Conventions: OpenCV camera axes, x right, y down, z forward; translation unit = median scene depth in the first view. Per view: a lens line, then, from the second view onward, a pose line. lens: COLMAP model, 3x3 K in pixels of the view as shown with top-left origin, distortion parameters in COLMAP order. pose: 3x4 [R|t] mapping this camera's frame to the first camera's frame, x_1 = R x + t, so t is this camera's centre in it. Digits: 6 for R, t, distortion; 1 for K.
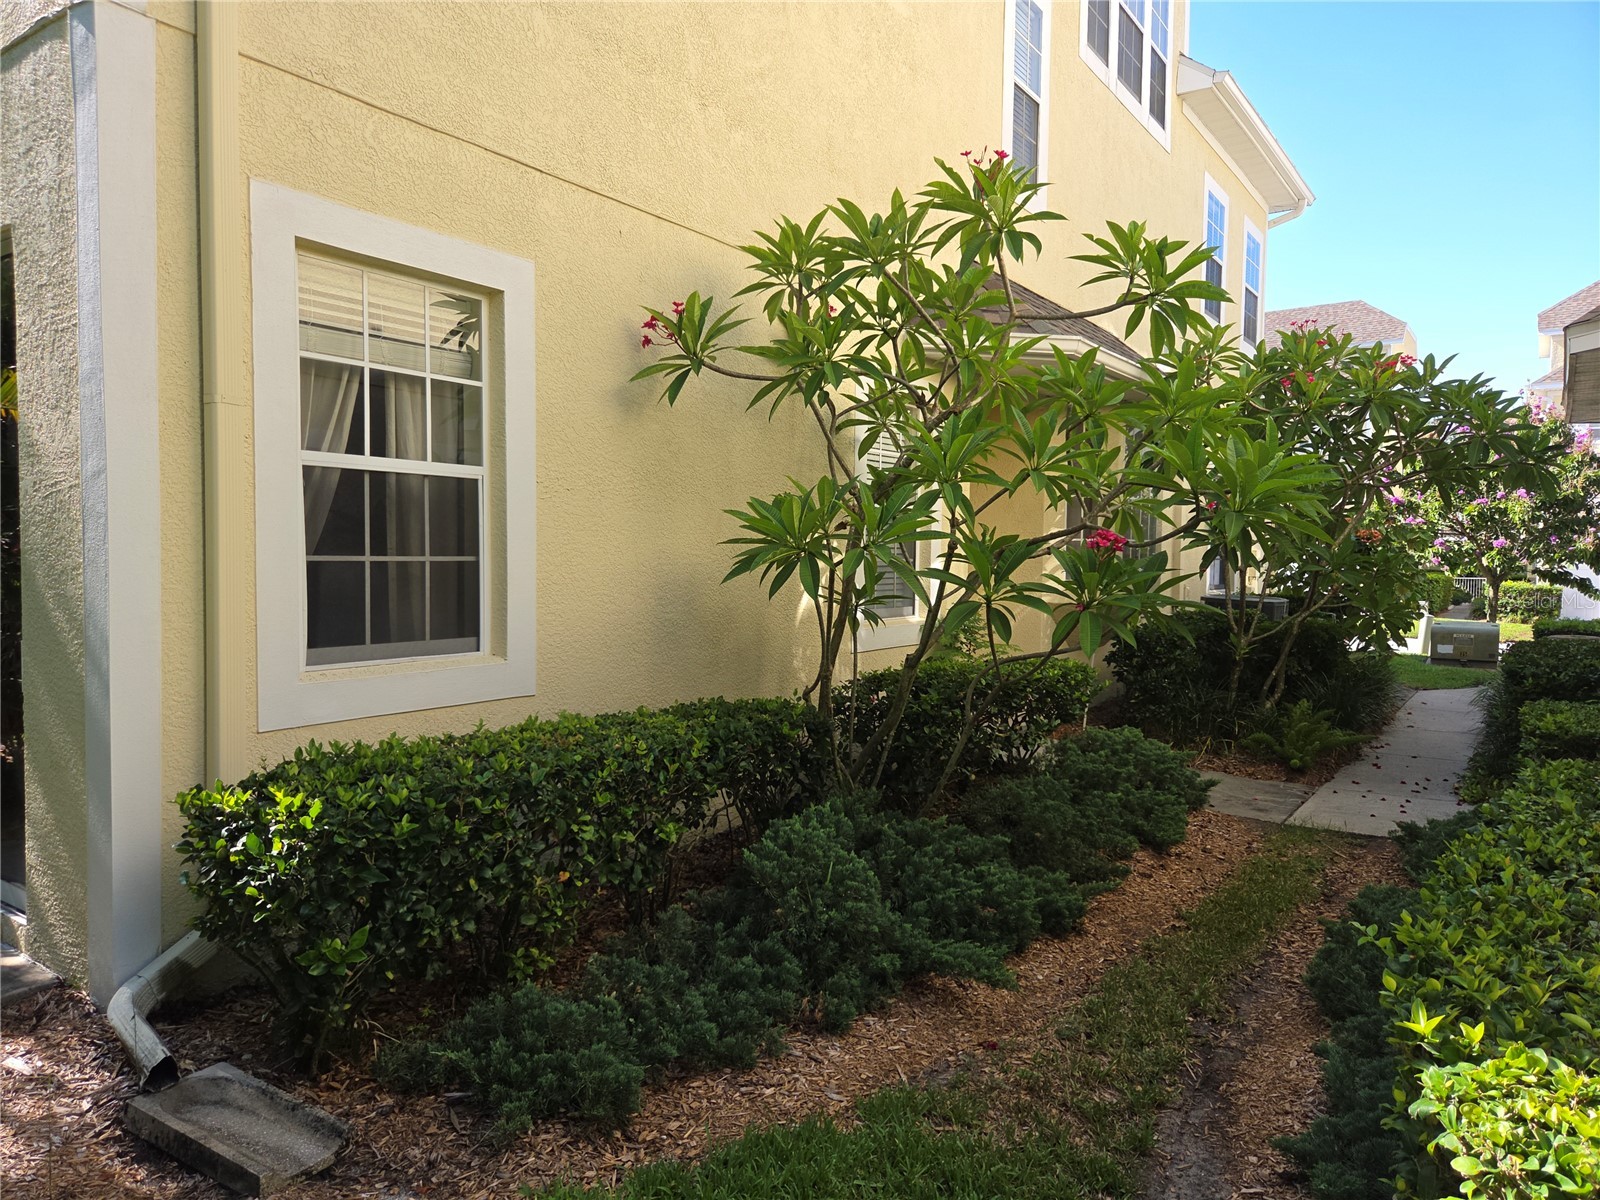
lens RADIAL K [[1077.1, 0, 792.1], [0, 1077.1, 588.8], [0, 0, 1]] dist [0.074070, -0.068322]
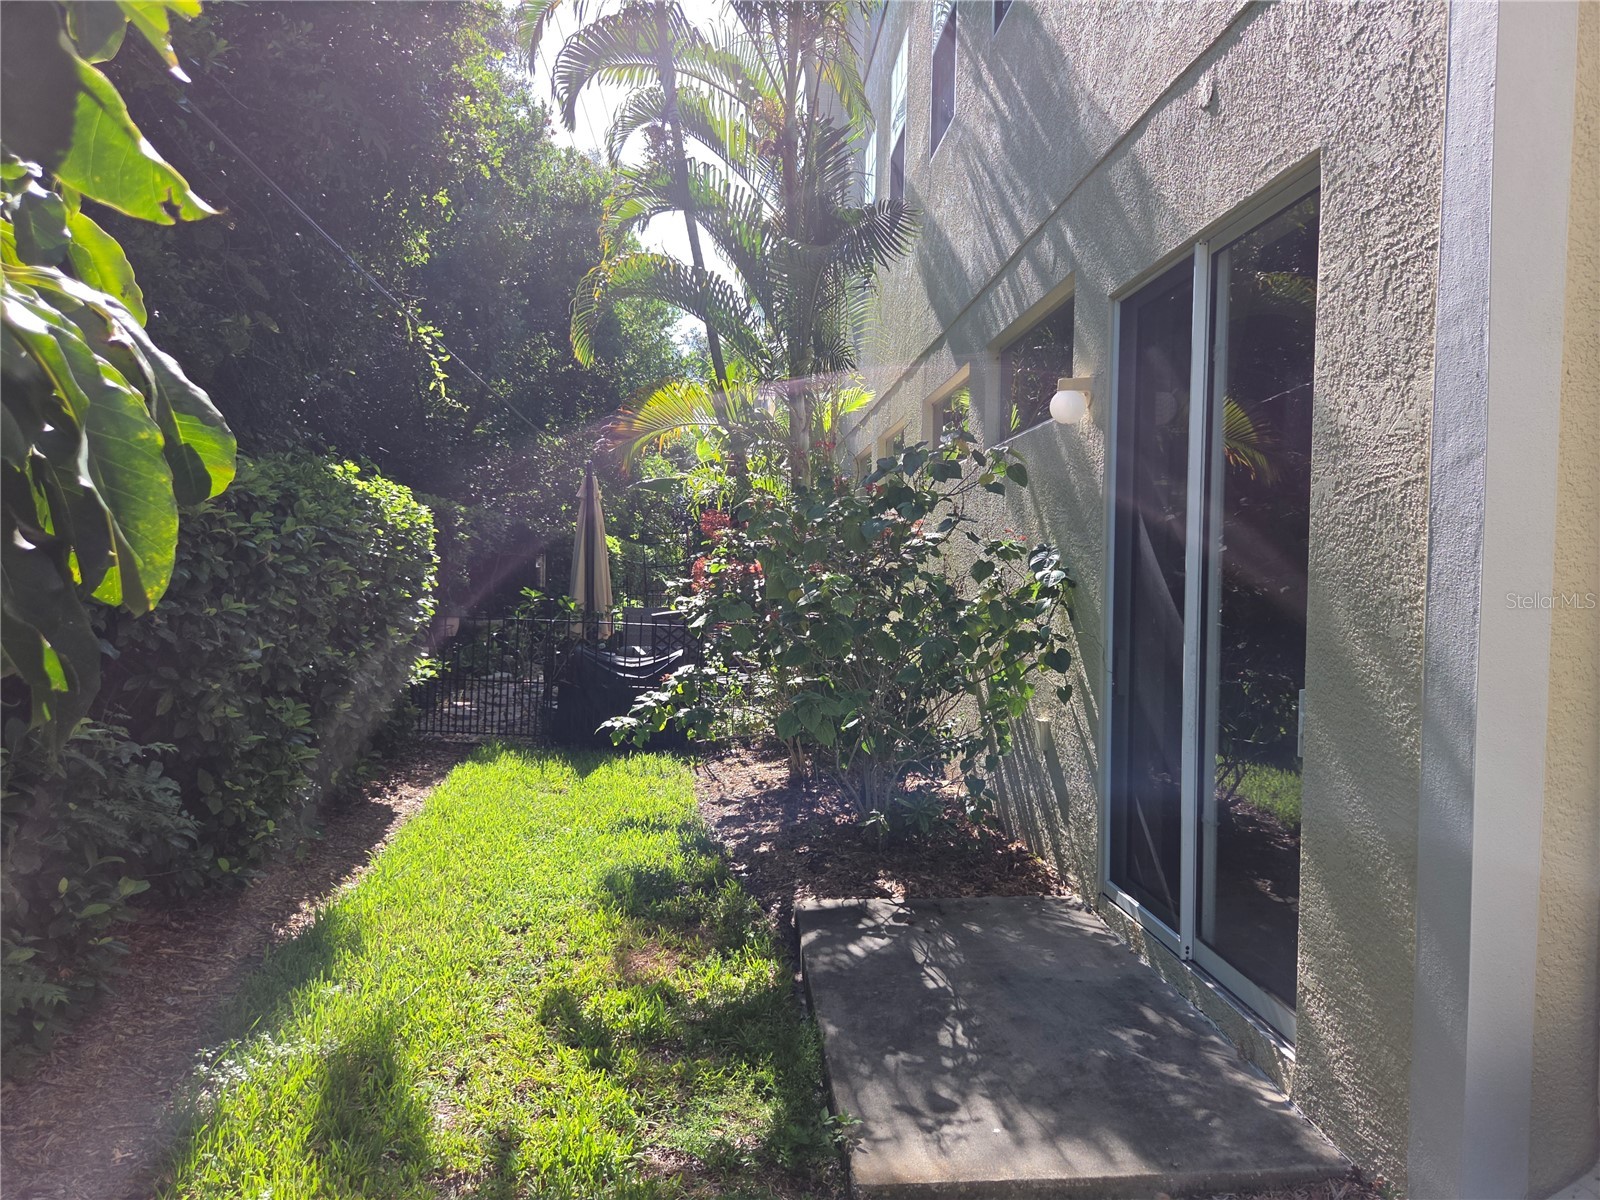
lens RADIAL K [[1077.1, 0, 792.1], [0, 1077.1, 588.8], [0, 0, 1]] dist [0.074070, -0.068322]
pose [[0.623944, 0.016552, -0.781294, -0.349568], [-0.039477, 0.999167, -0.010359, -0.002407], [0.780471, 0.037307, 0.624078, 0.255131]]
